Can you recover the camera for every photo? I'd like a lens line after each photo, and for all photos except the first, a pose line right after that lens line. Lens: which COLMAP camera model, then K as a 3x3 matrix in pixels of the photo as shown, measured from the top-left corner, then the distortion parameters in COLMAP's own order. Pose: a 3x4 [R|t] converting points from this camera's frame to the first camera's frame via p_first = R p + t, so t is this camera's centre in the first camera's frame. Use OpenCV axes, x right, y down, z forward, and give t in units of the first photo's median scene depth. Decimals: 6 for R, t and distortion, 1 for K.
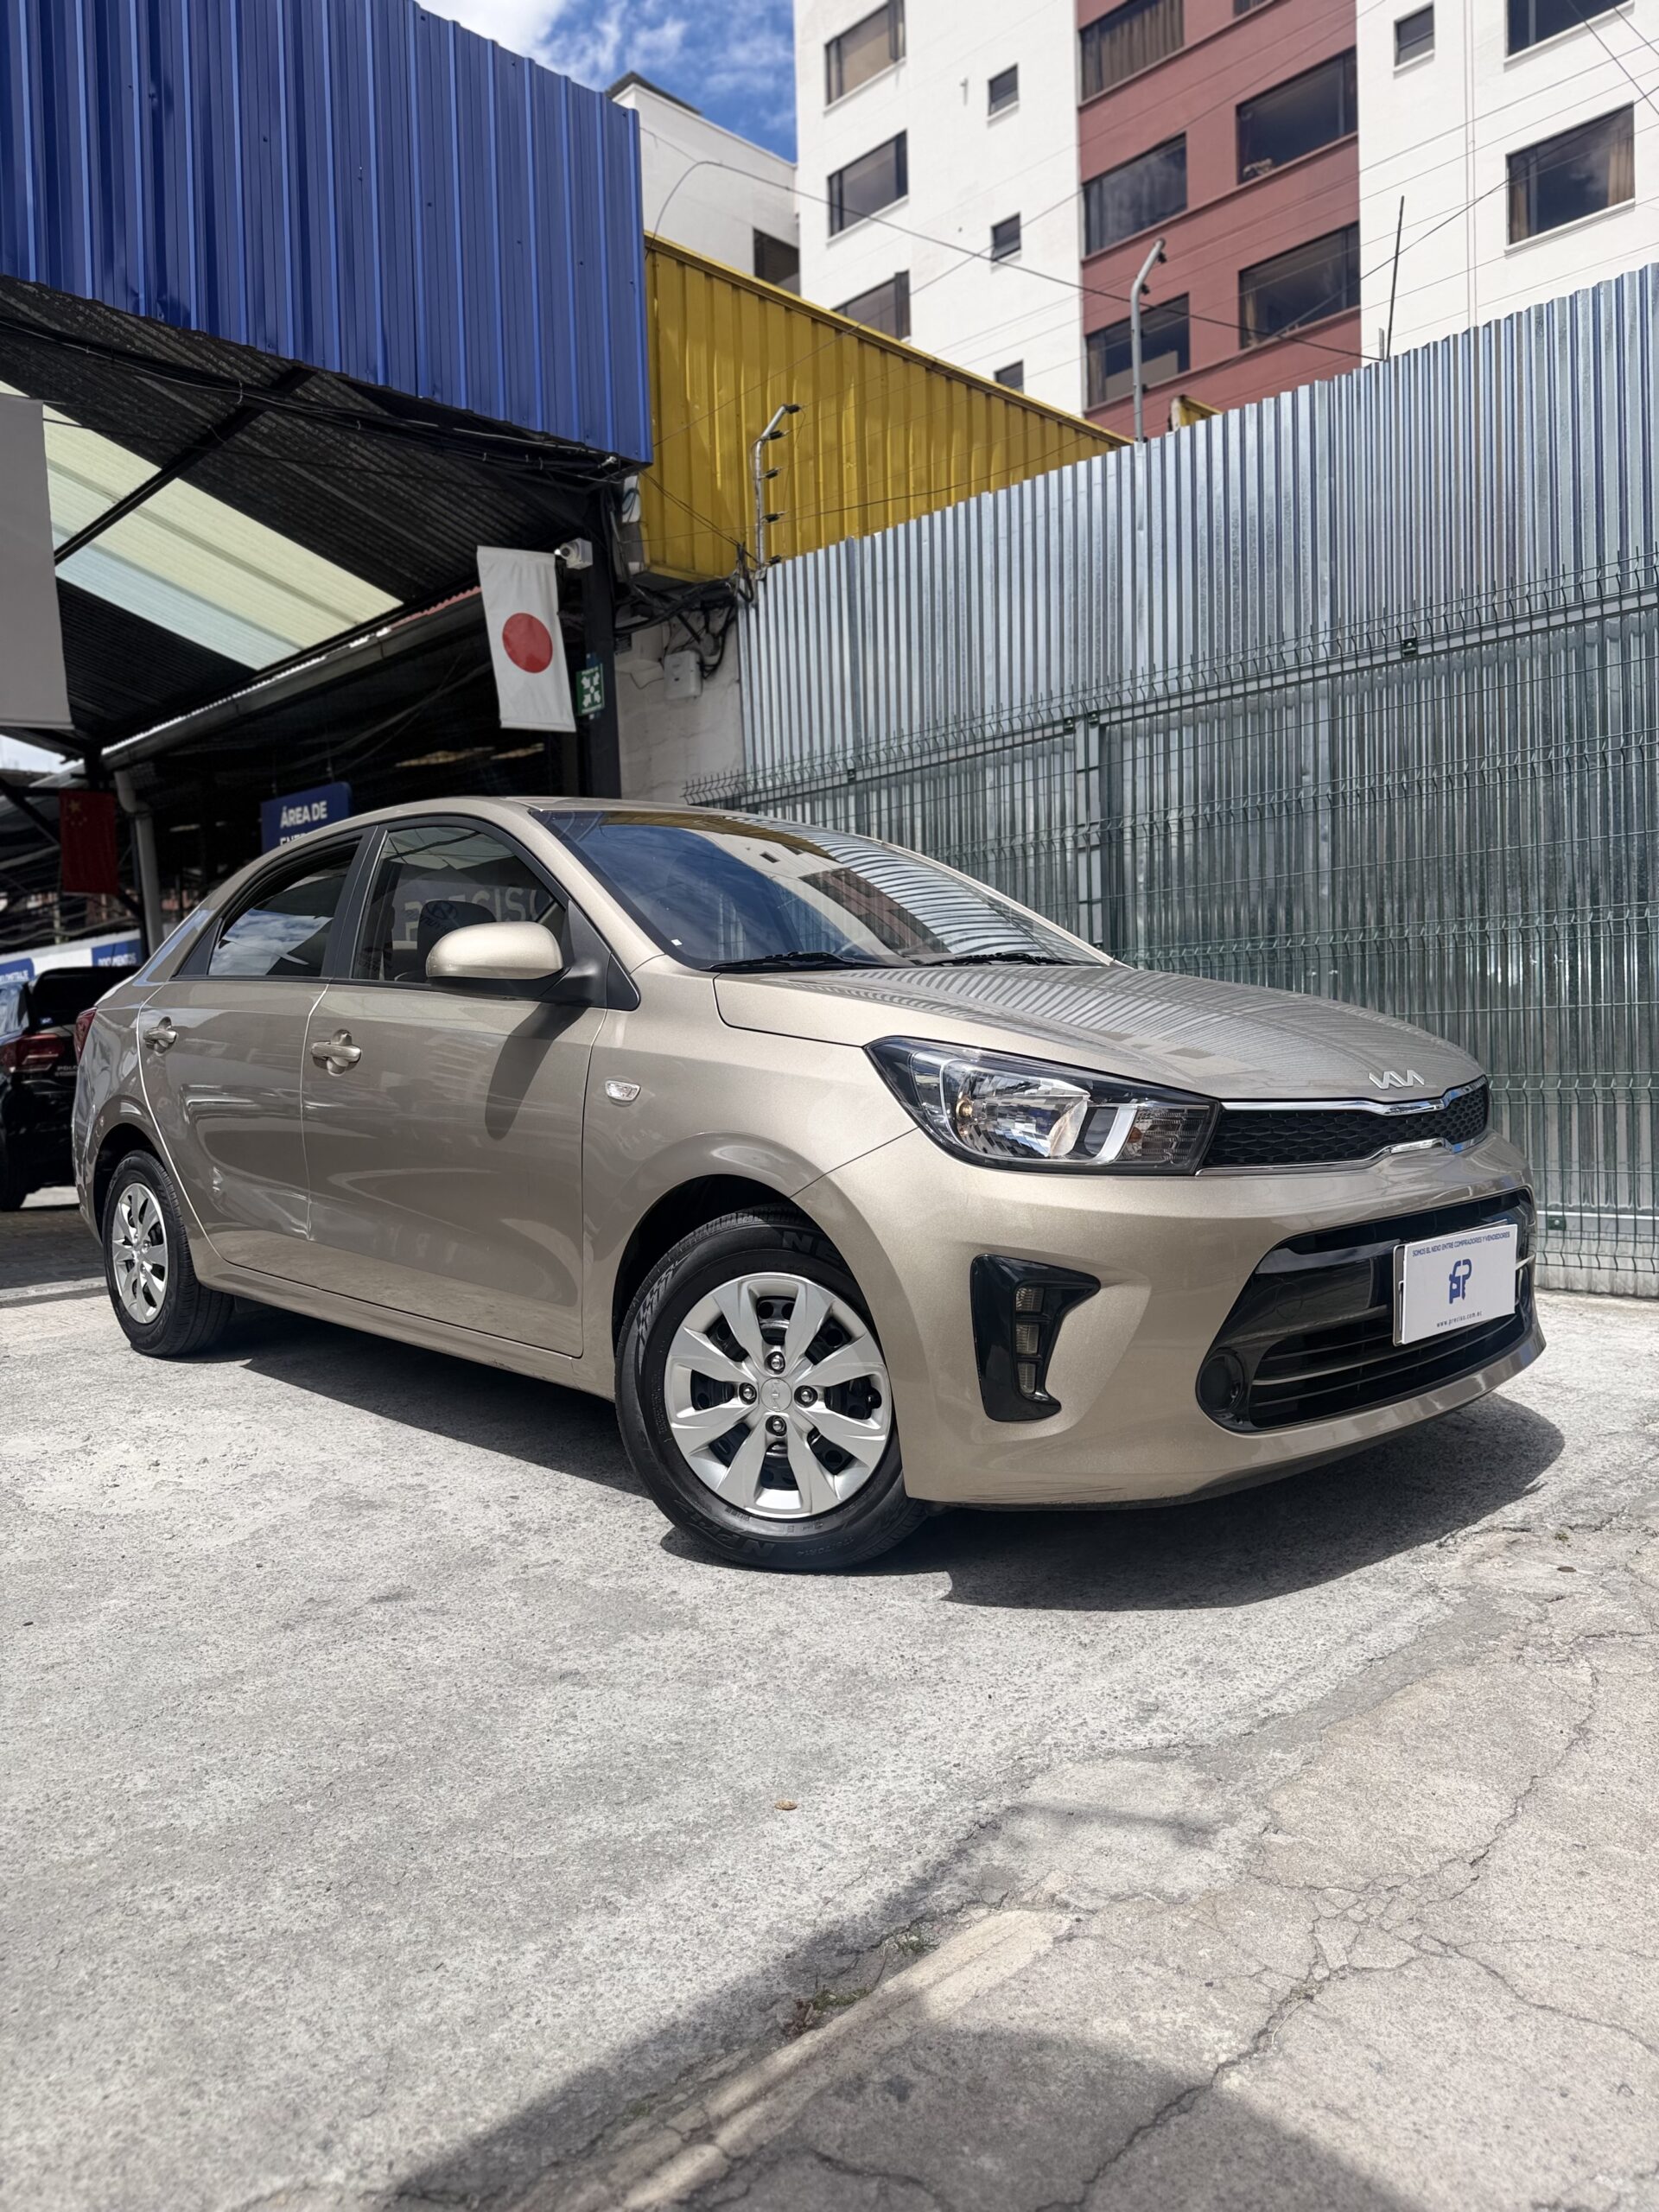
lens RADIAL K [[1525.9, 0, 823.5], [0, 1525.9, 1123.4], [0, 0, 1]] dist [0.027743, -0.041033]
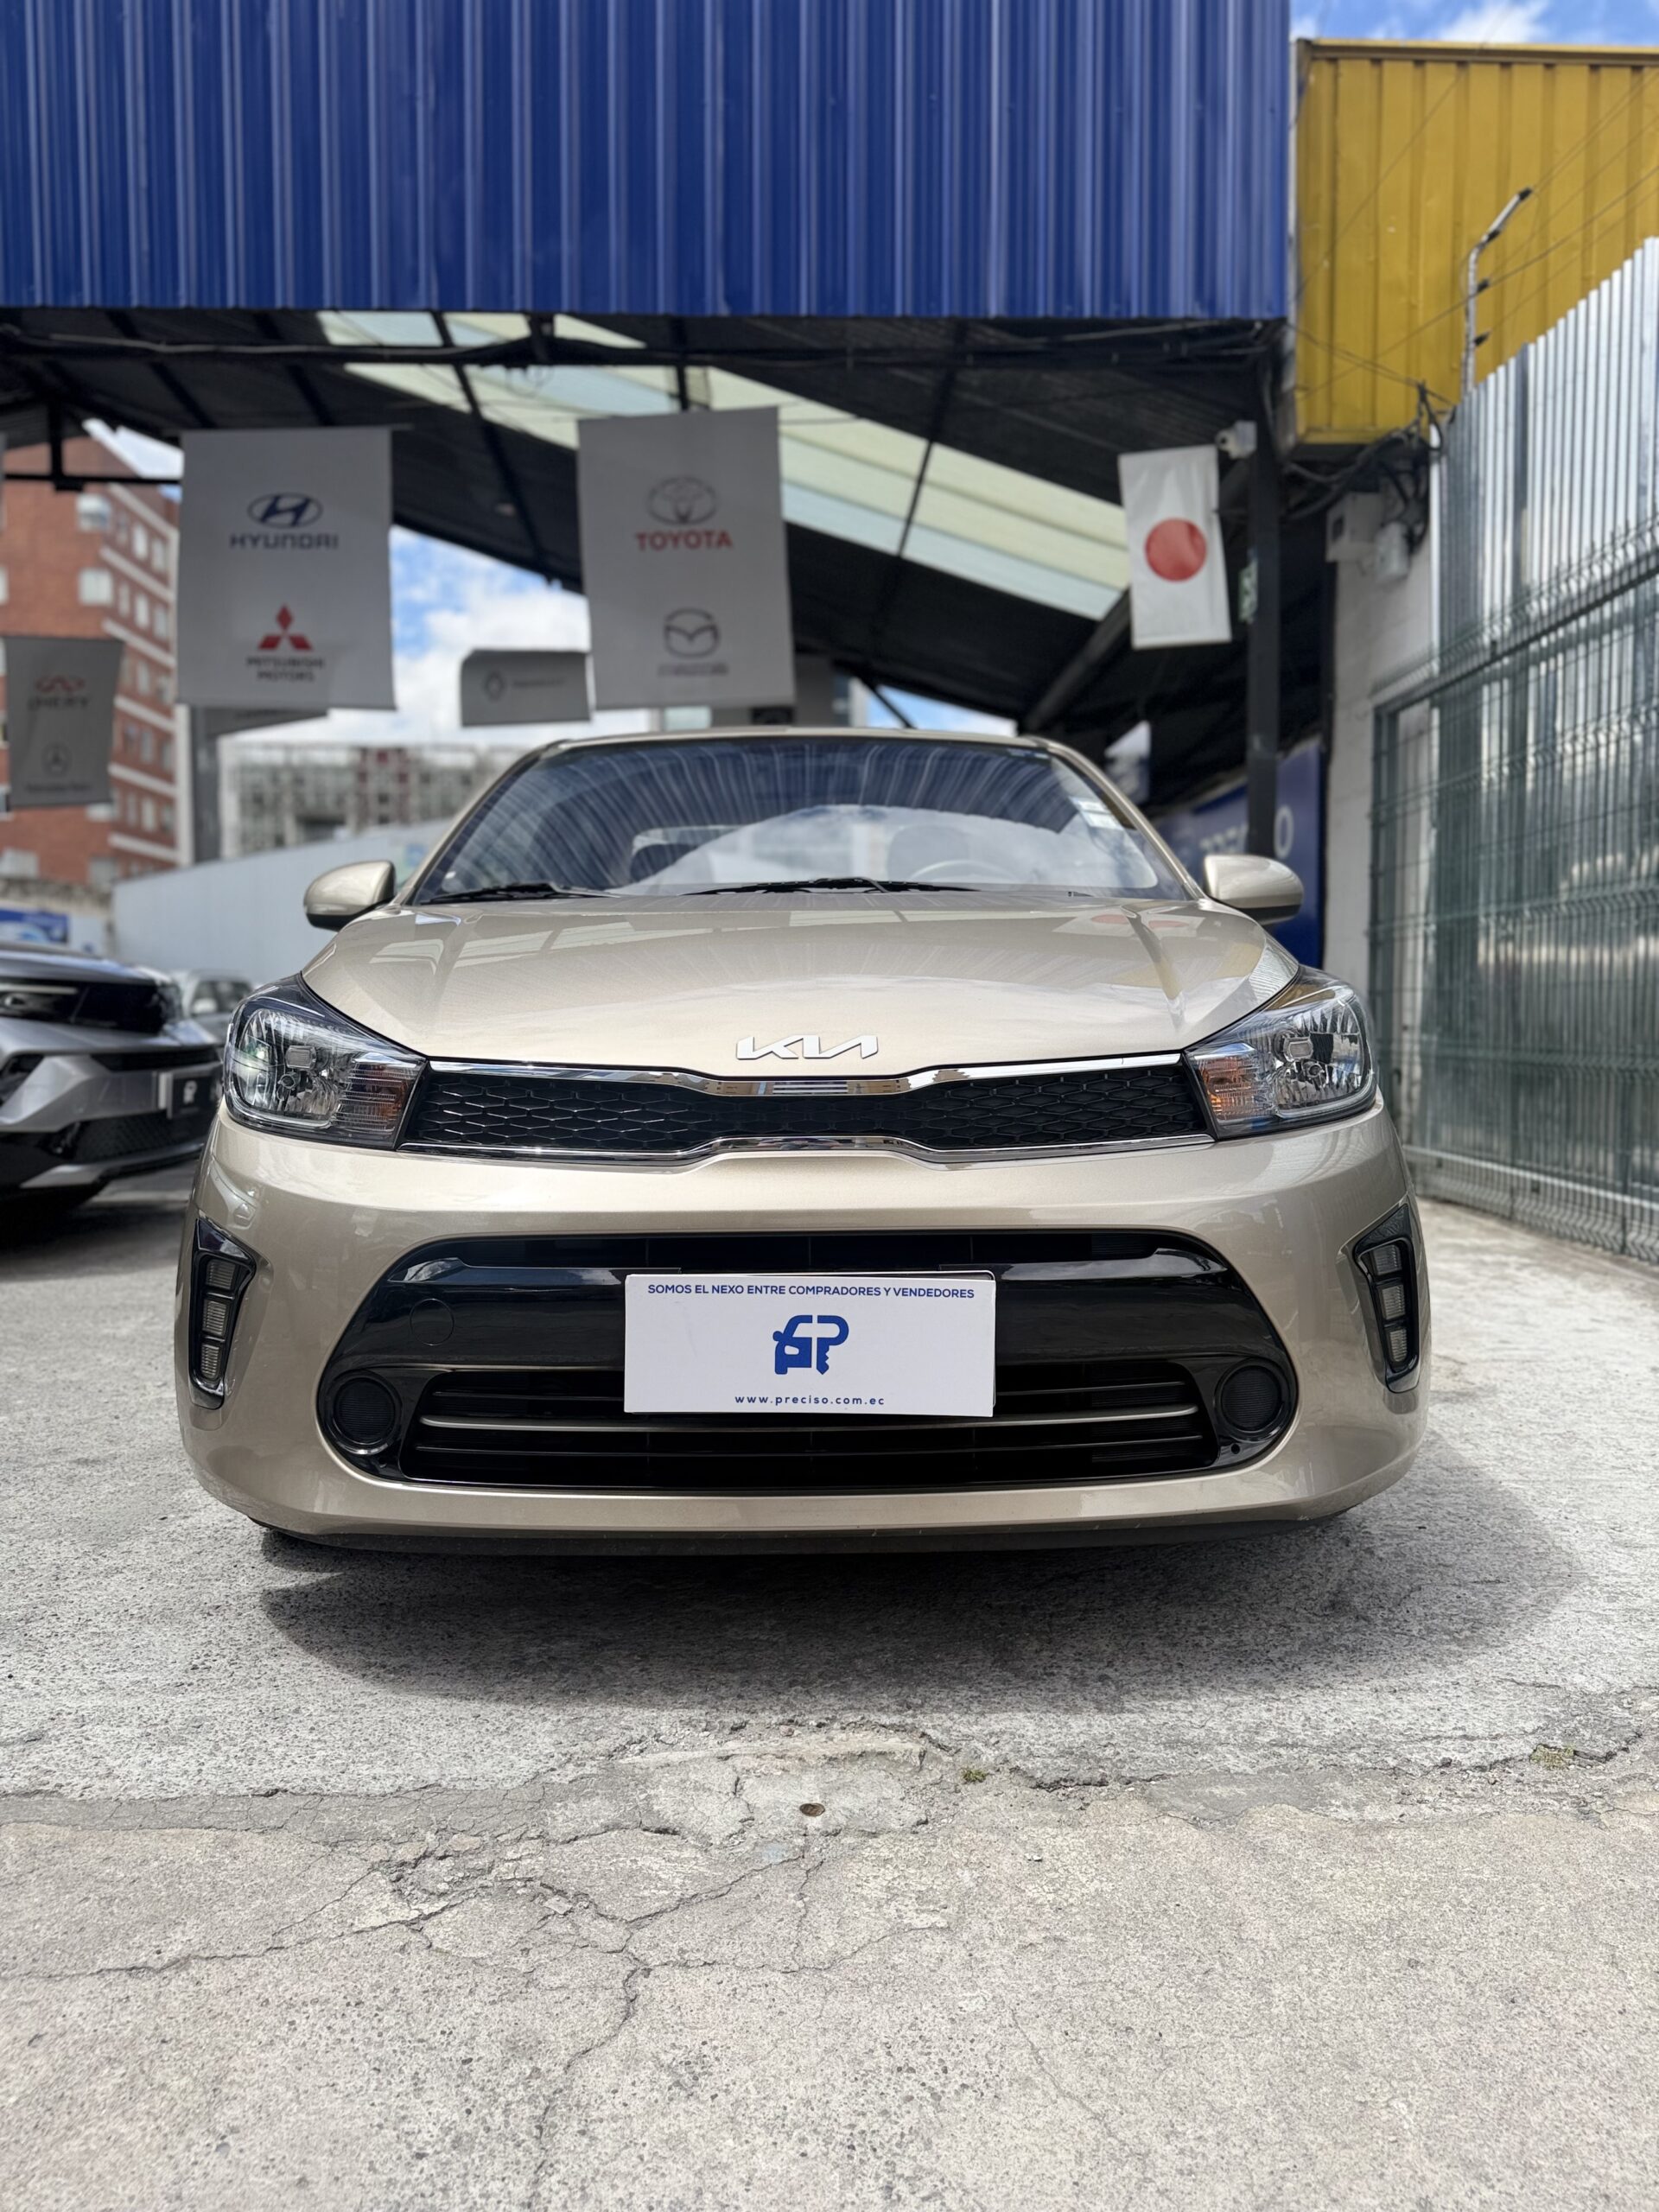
lens RADIAL K [[1532.7, 0, 835.2], [0, 1532.7, 1104.5], [0, 0, 1]] dist [0.031881, -0.048210]
pose [[0.742102, 0.062955, -0.667324, 0.886601], [-0.045194, 0.998013, 0.043895, -0.034495], [0.668761, -0.002415, 0.743473, 0.511835]]
